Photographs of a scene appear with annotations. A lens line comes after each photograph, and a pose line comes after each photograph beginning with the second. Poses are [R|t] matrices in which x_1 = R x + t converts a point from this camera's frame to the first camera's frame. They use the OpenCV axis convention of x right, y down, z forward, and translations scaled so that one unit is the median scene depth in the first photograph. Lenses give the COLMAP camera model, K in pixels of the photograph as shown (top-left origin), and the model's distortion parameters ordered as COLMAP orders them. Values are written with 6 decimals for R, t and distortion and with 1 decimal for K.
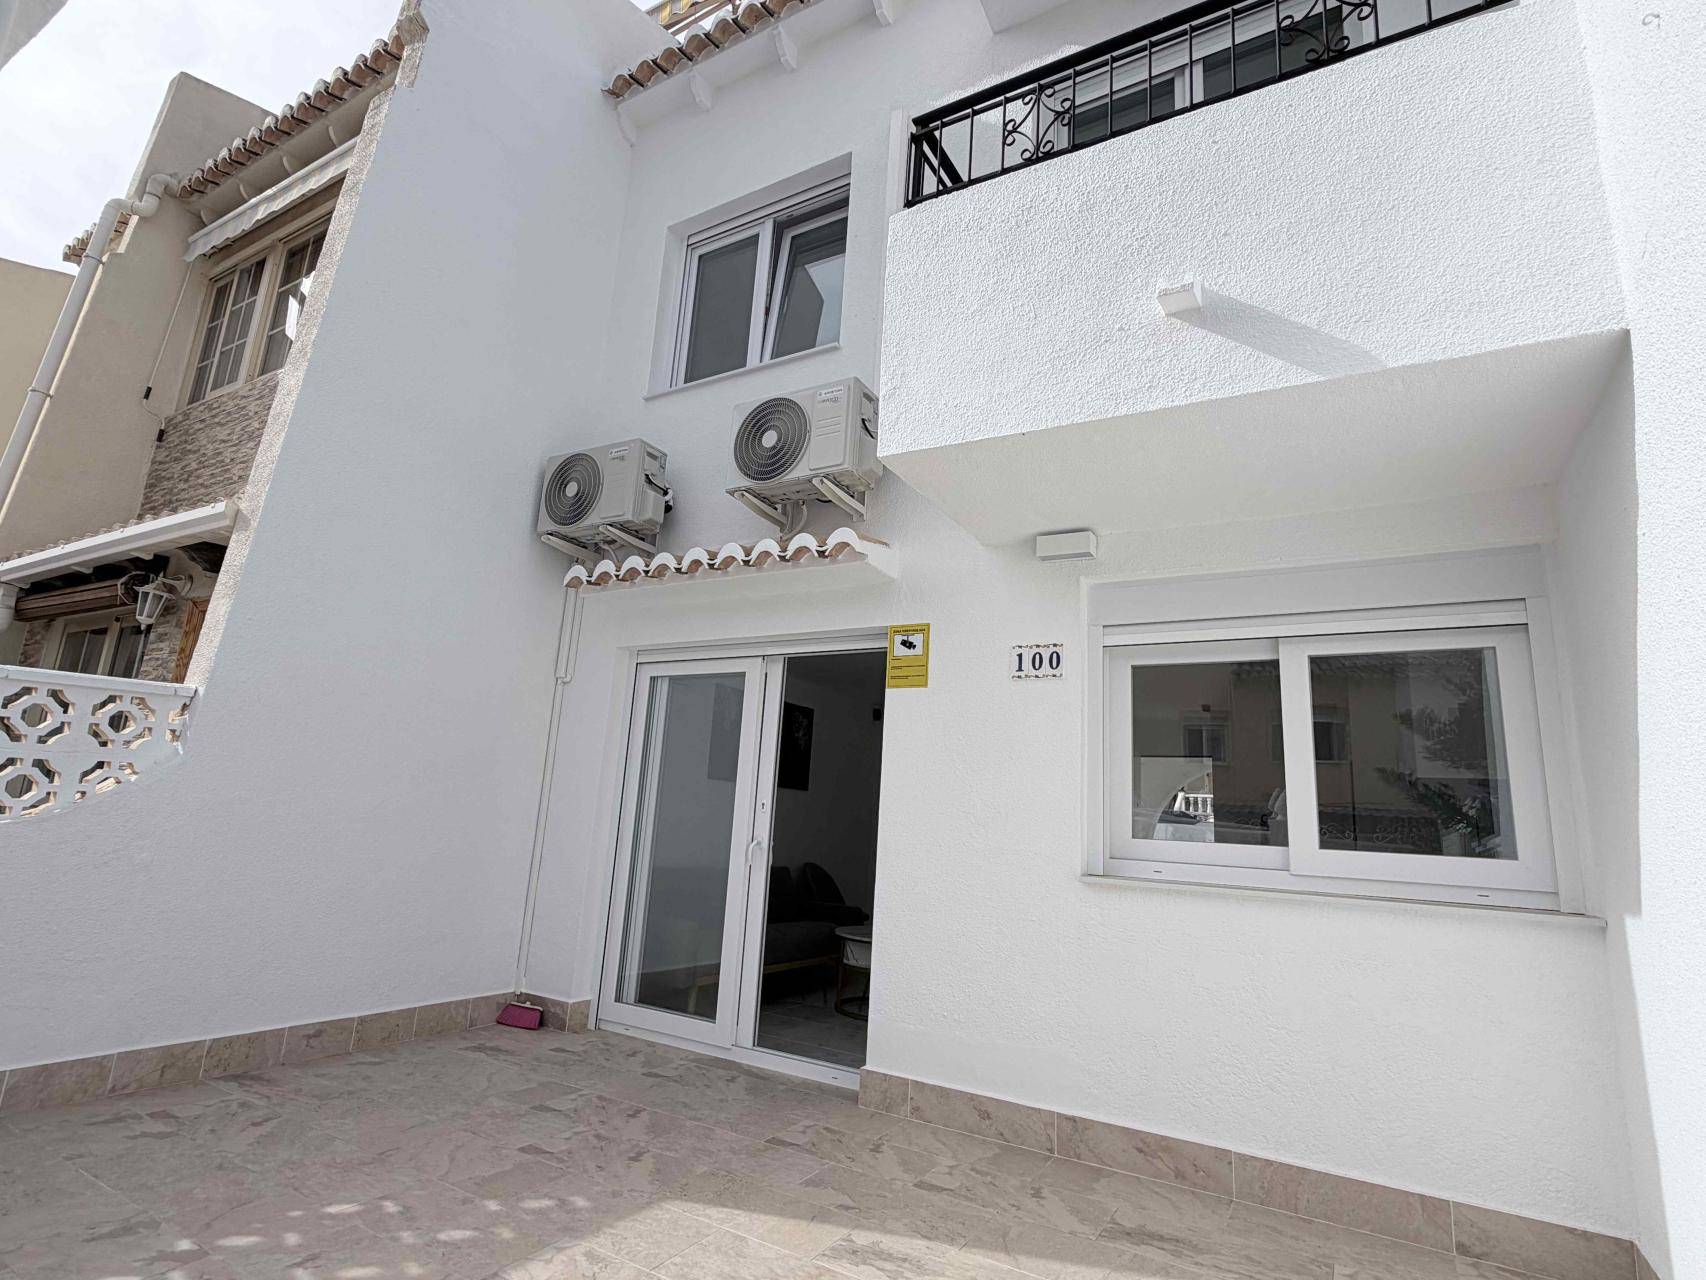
lens RADIAL K [[859.3, 0, 853.0], [0, 859.3, 640.0], [0, 0, 1]] dist [-0.001282, 0.000249]
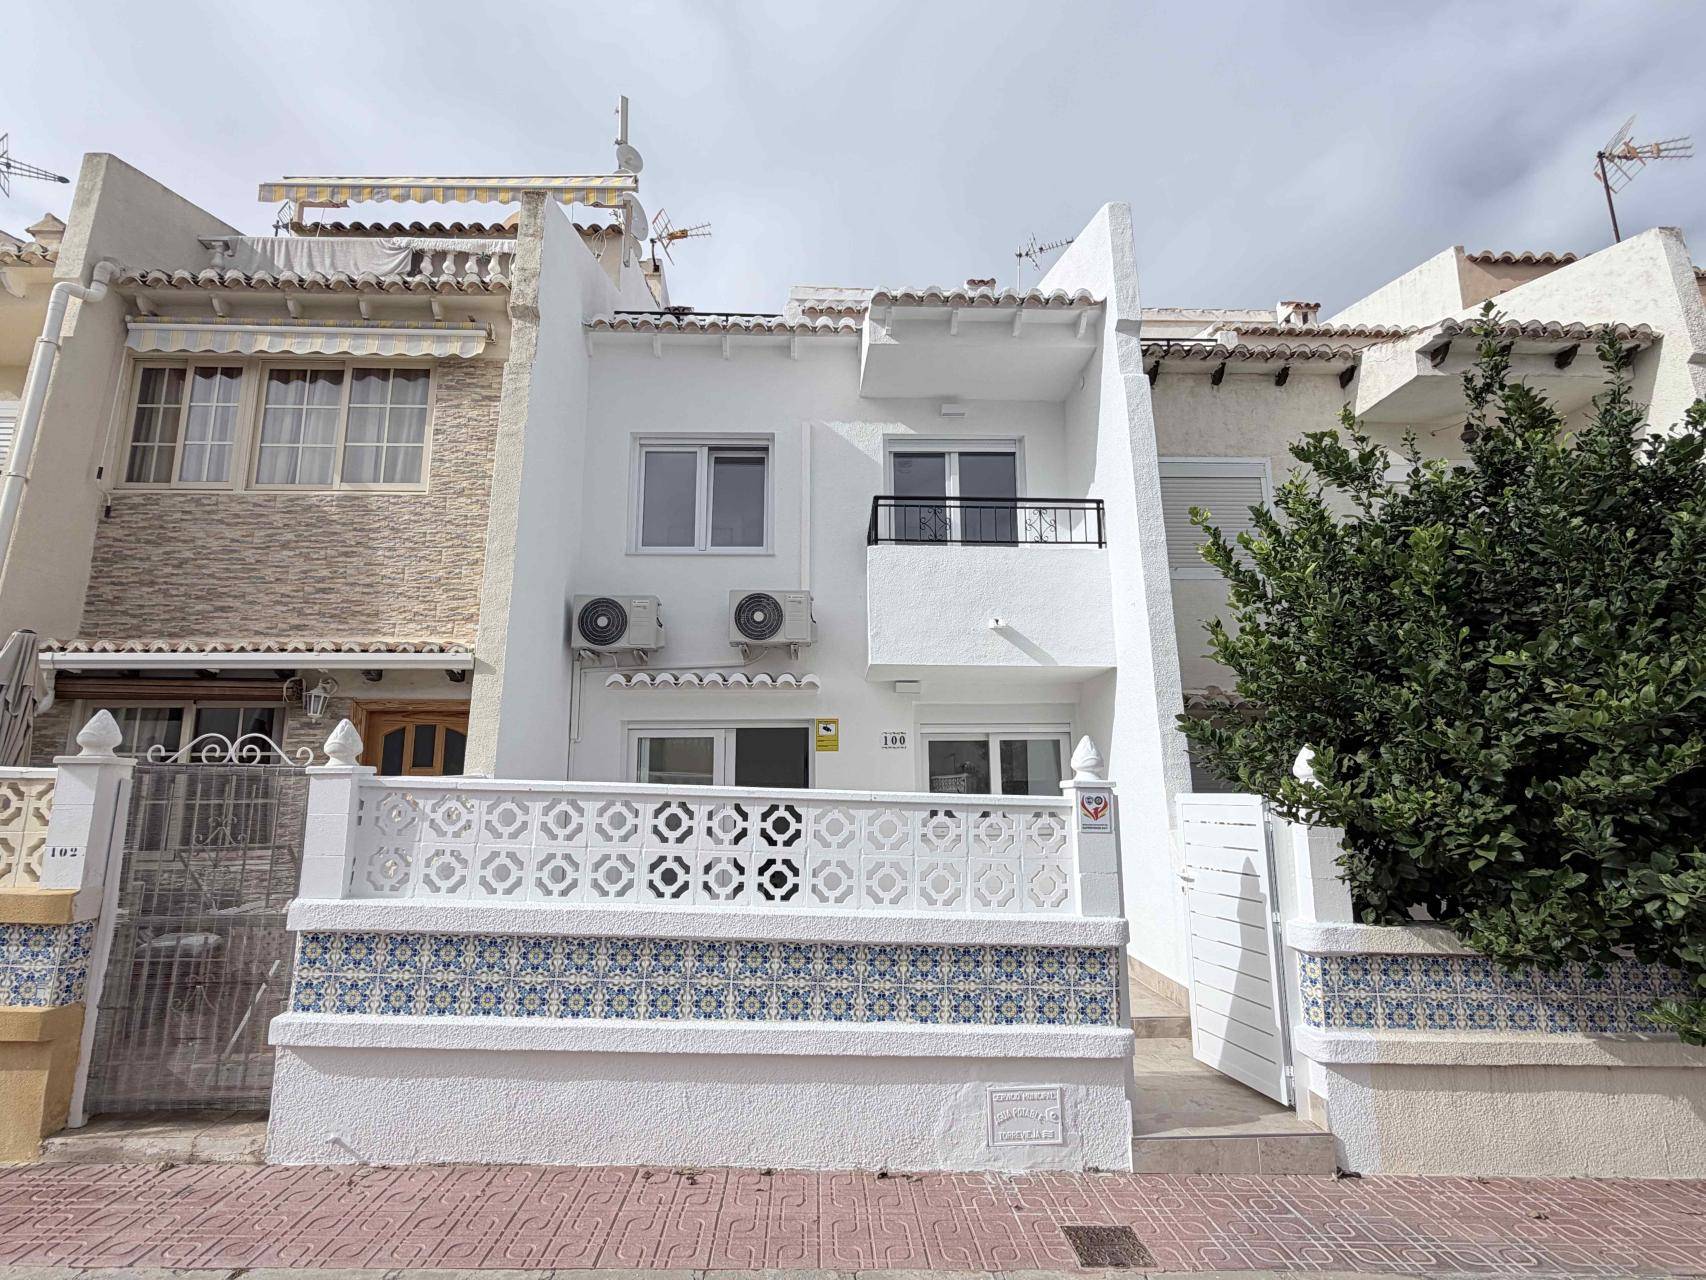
lens RADIAL K [[859.3, 0, 853.0], [0, 859.3, 640.0], [0, 0, 1]] dist [-0.001282, 0.000249]
pose [[0.839728, 0.028556, 0.542256, -1.084233], [-0.058465, 0.997566, 0.038005, -0.312628], [-0.539851, -0.063617, 0.839353, -0.766762]]
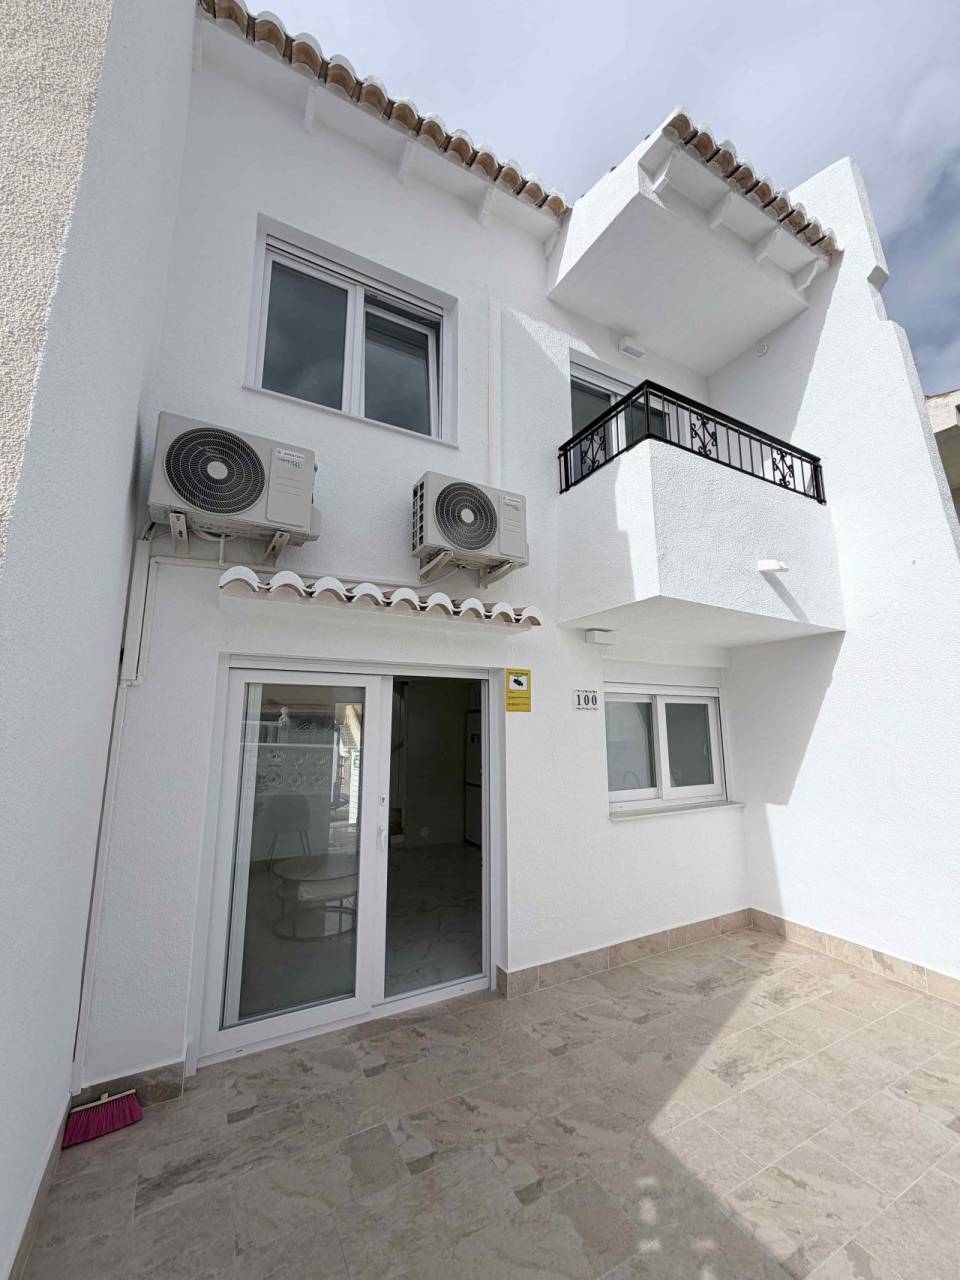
lens RADIAL K [[508.4, 0, 476.5], [0, 508.4, 635.3], [0, 0, 1]] dist [0.000097, -0.000045]
pose [[0.514155, 0.089359, 0.853030, -0.840371], [-0.156051, 0.987704, -0.009409, -0.064305], [-0.843382, -0.128278, 0.521777, 0.677317]]
